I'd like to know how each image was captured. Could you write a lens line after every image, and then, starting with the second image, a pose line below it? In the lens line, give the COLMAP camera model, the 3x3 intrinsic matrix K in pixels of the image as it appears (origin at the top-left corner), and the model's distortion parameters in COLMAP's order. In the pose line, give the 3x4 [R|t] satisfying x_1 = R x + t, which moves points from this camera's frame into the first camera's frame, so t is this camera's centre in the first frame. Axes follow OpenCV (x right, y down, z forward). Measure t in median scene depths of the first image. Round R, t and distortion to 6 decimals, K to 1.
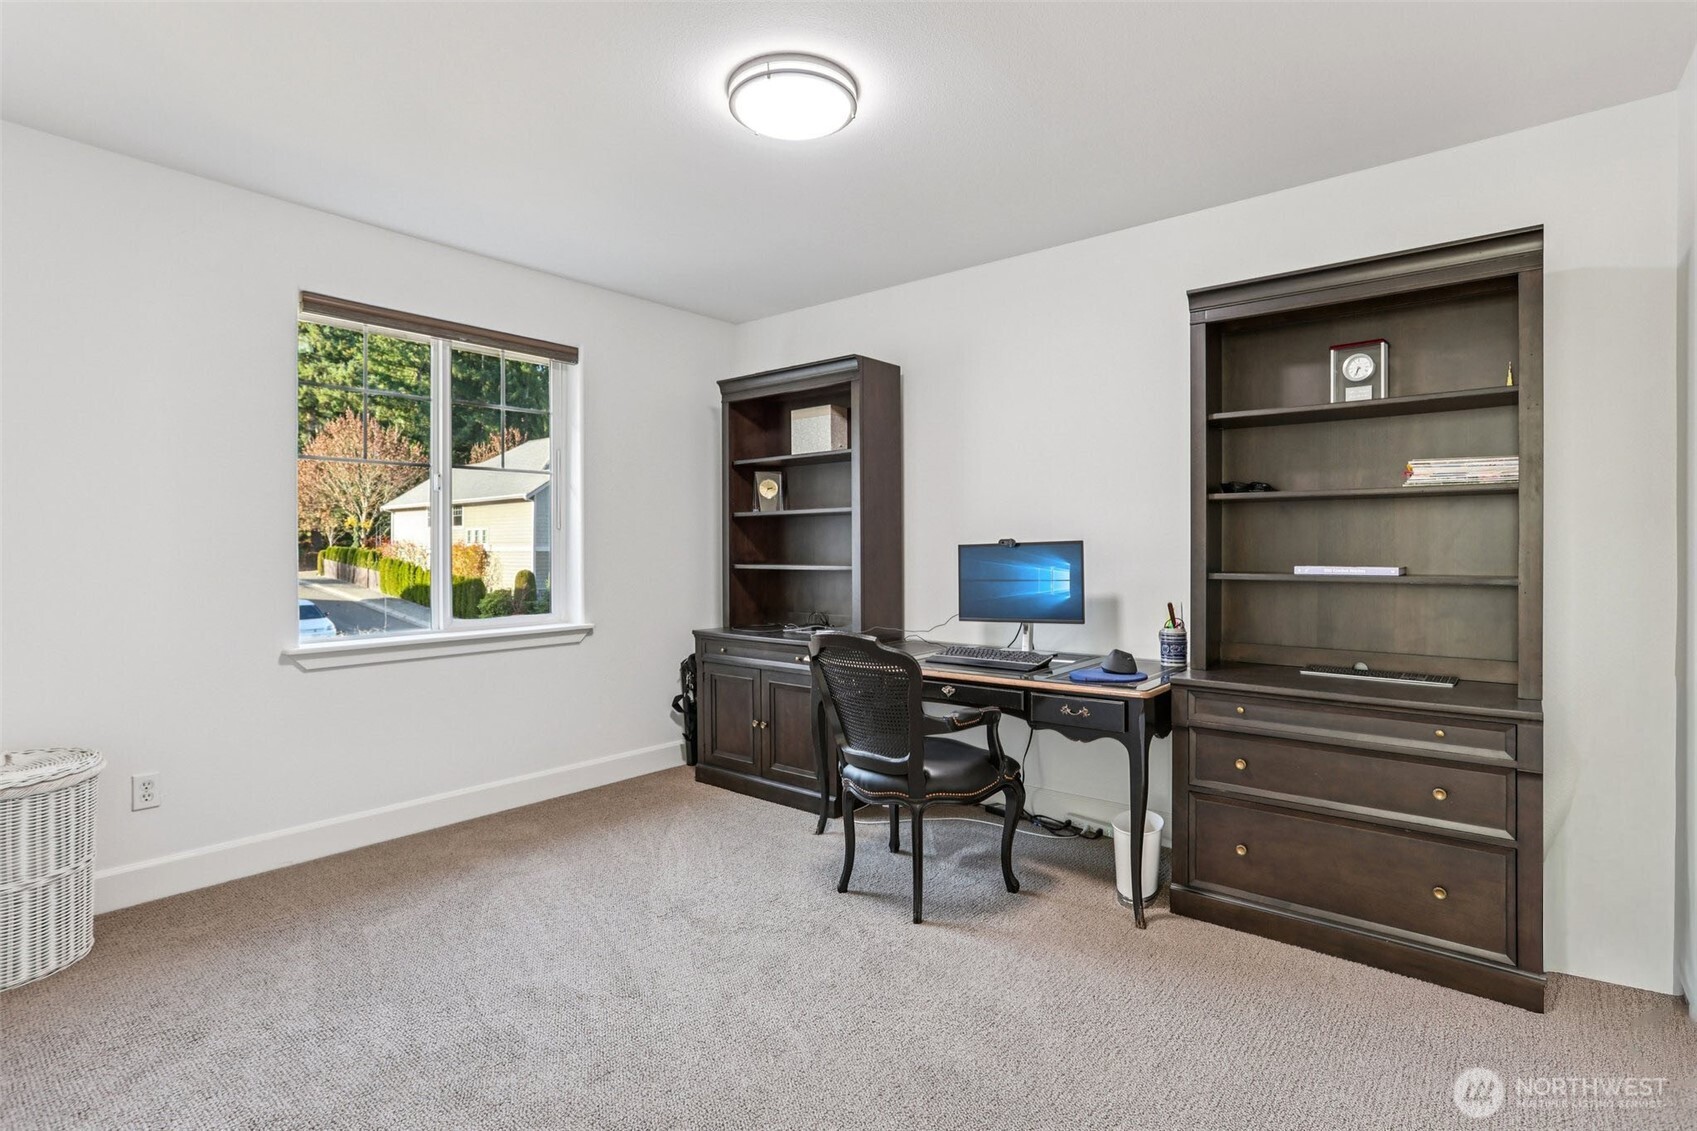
lens RADIAL K [[829.0, 0, 847.3], [0, 829.0, 548.8], [0, 0, 1]] dist [-0.005622, 0.002867]
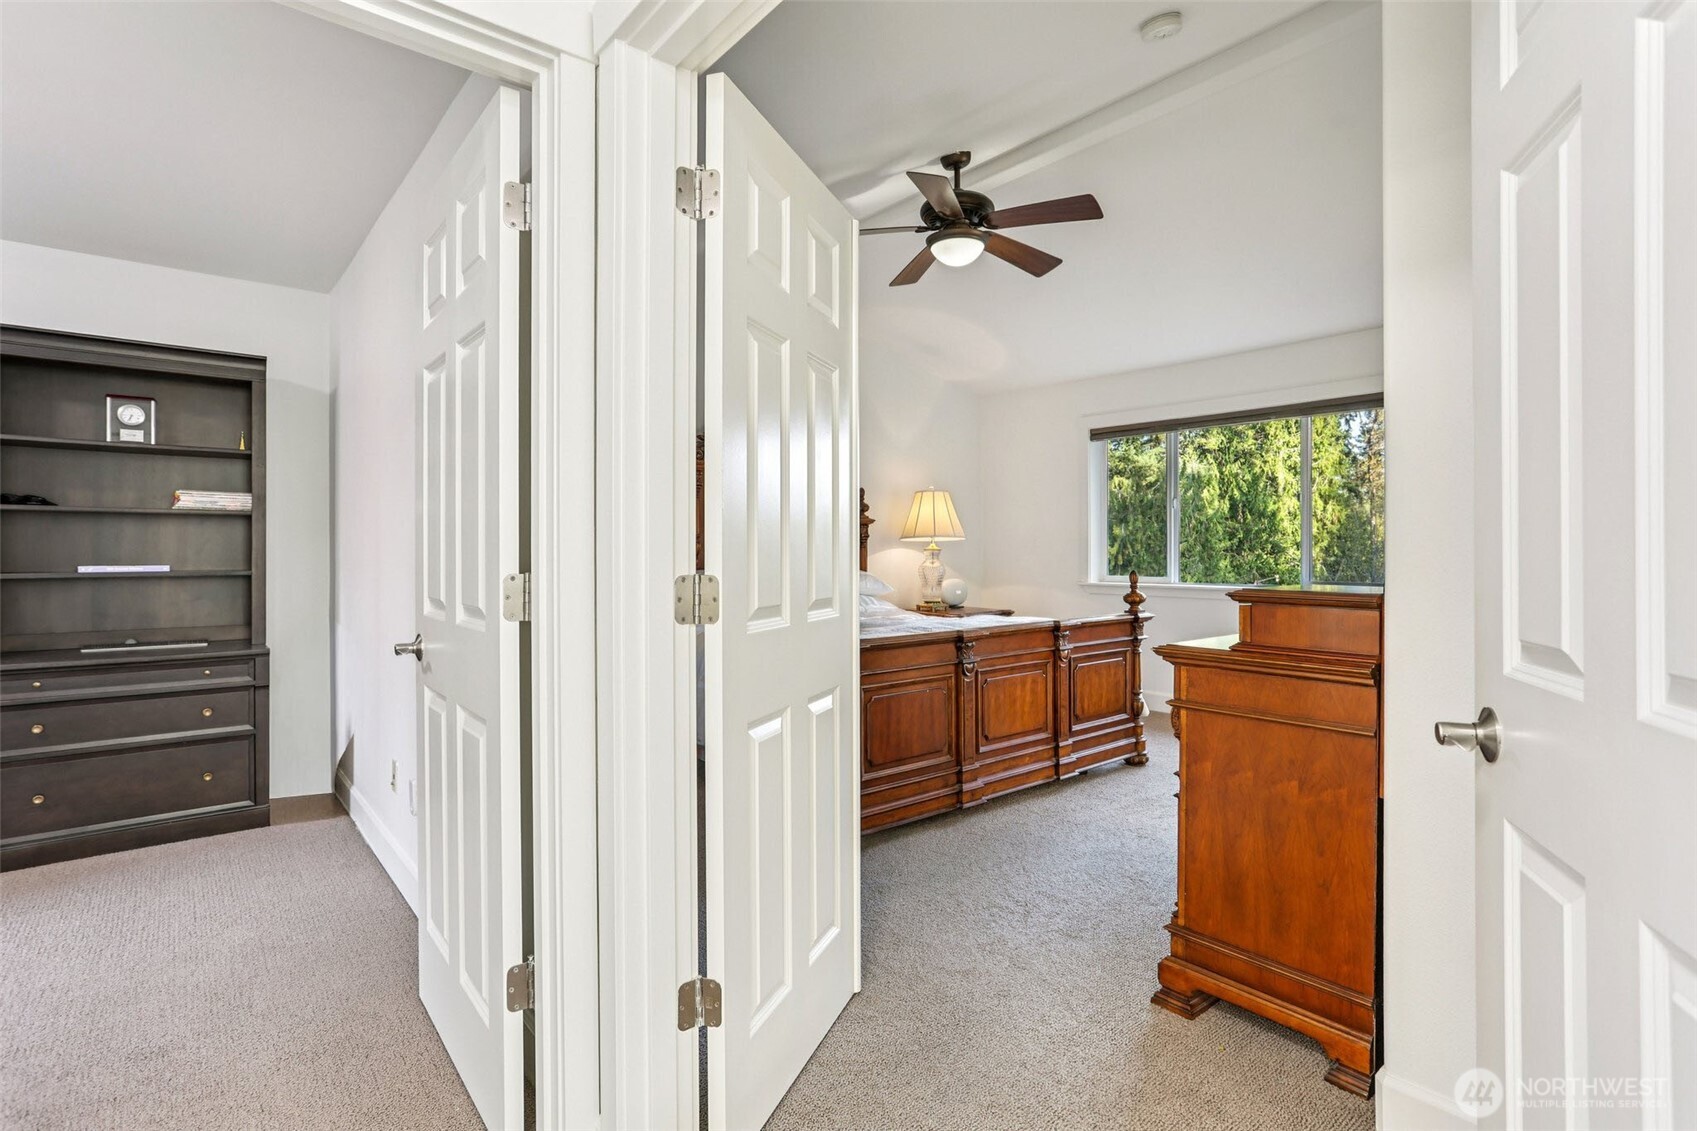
lens RADIAL K [[829.0, 0, 848.8], [0, 829.0, 552.7], [0, 0, 1]] dist [-0.005622, 0.002867]
pose [[0.189043, 0.000377, 0.981969, -0.494343], [0.000339, 1.000000, -0.000449, 0.001840], [-0.981969, 0.000418, 0.189043, -0.401466]]
